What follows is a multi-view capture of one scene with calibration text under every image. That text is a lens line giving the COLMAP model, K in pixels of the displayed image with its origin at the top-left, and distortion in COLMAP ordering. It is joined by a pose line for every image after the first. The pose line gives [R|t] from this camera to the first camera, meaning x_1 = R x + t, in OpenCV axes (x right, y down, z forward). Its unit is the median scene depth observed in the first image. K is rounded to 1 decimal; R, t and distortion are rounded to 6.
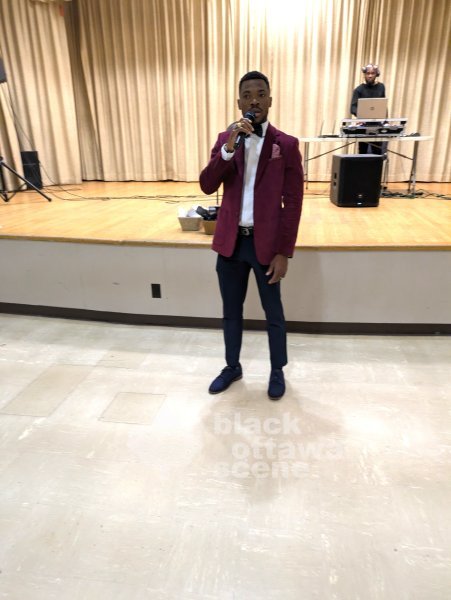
lens RADIAL K [[439.5, 0, 235.8], [0, 439.5, 307.7], [0, 0, 1]] dist [0.013434, -0.005397]
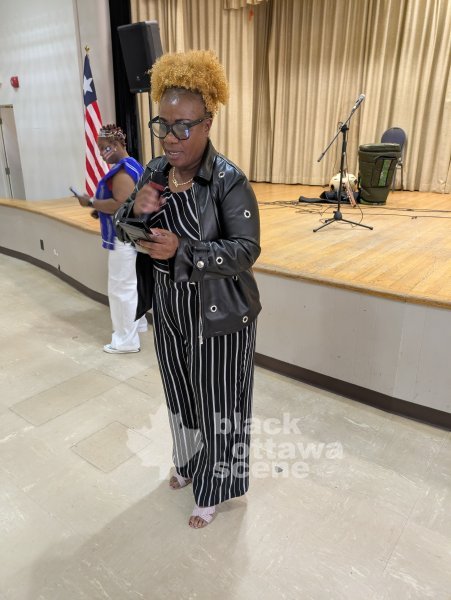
lens RADIAL K [[439.2, 0, 215.1], [0, 439.2, 297.0], [0, 0, 1]] dist [0.018345, -0.006720]
pose [[0.862518, 0.169697, -0.476724, 0.118768], [-0.179099, 0.983486, 0.026050, -0.047150], [0.473272, 0.062913, 0.878667, 0.109161]]
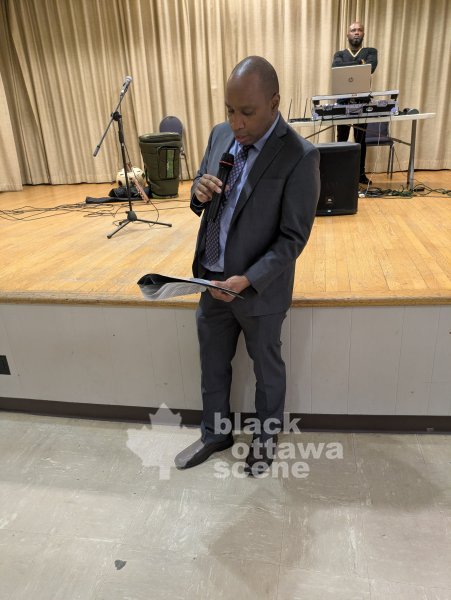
lens RADIAL K [[442.1, 0, 225.5], [0, 442.1, 300.0], [0, 0, 1]] dist [0.026035, -0.003538]
pose [[0.997586, -0.026086, -0.064356, 0.104775], [0.026541, 0.999628, 0.006219, -0.067119], [0.064170, -0.007912, 0.997908, 0.173950]]
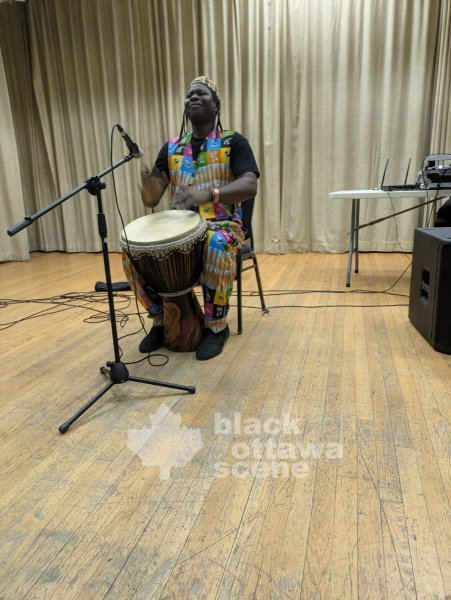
lens RADIAL K [[433.4, 0, 225.5], [0, 433.4, 300.0], [0, 0, 1]] dist [0.034158, -0.002050]
pose [[0.992177, 0.000813, -0.124839, 0.056733], [-0.013454, 0.994852, -0.100443, -0.163173], [0.124114, 0.101337, 0.987080, 0.384388]]
